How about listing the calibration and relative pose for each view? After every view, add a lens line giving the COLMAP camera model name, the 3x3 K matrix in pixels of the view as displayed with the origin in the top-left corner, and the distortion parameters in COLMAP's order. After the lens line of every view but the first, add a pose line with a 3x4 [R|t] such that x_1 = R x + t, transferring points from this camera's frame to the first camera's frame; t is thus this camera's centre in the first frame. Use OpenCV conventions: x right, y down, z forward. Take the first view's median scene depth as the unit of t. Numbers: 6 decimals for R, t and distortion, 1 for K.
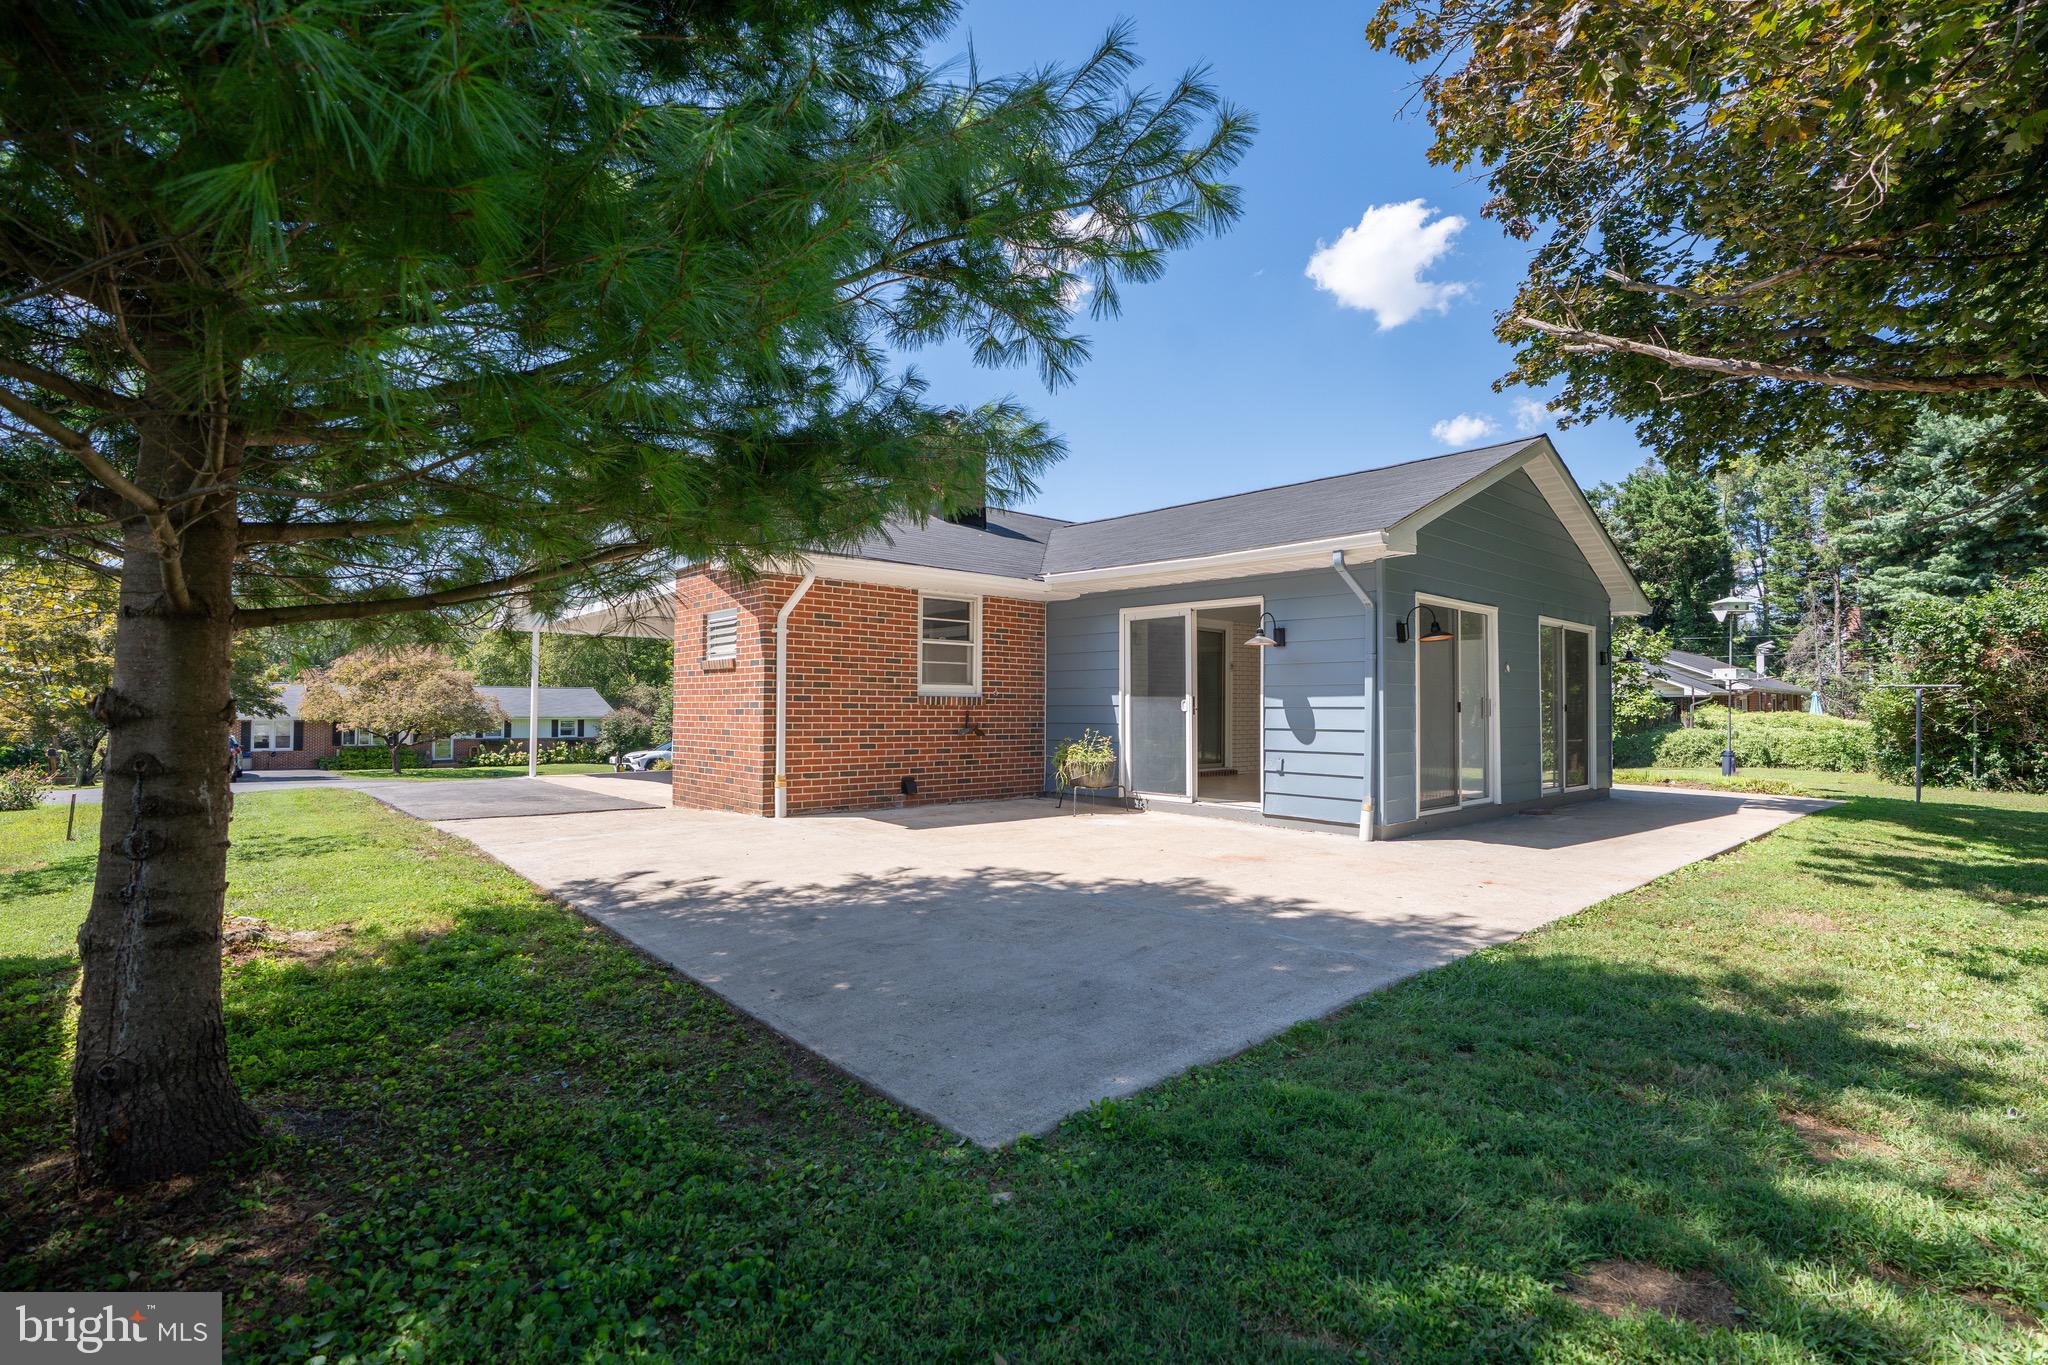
lens RADIAL K [[937.7, 0, 1029.7], [0, 937.7, 682.9], [0, 0, 1]] dist [-0.068946, 0.028669]
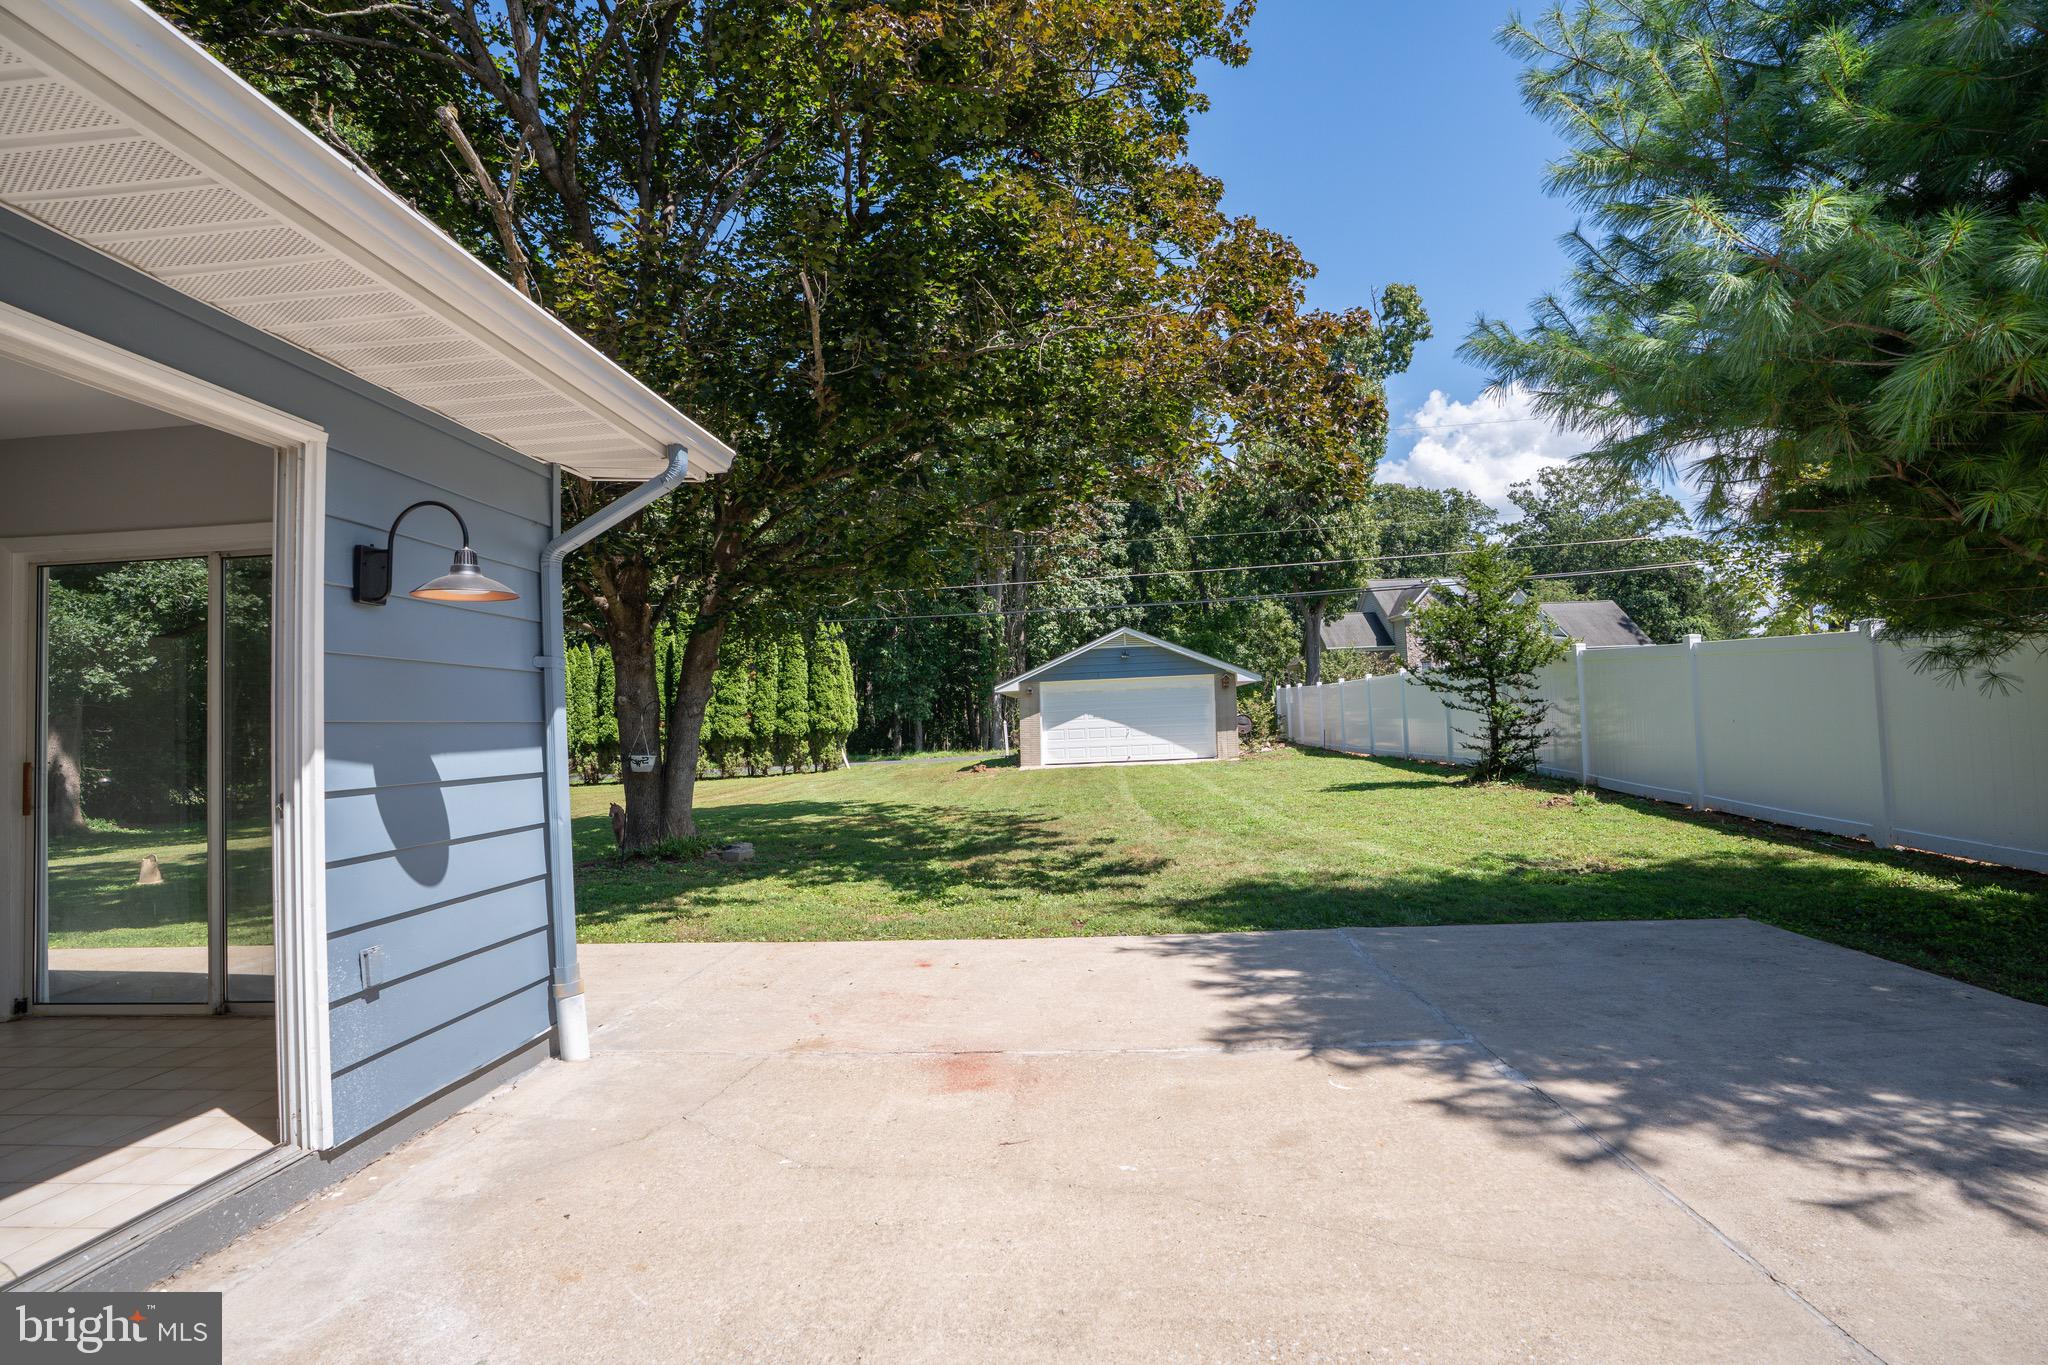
lens RADIAL K [[937.7, 0, 1029.7], [0, 937.7, 682.9], [0, 0, 1]] dist [-0.068946, 0.028669]
pose [[-0.705059, 0.059228, 0.706671, -0.122504], [0.031895, 0.998146, -0.051834, 0.013137], [-0.708431, -0.014007, -0.705641, 1.088311]]
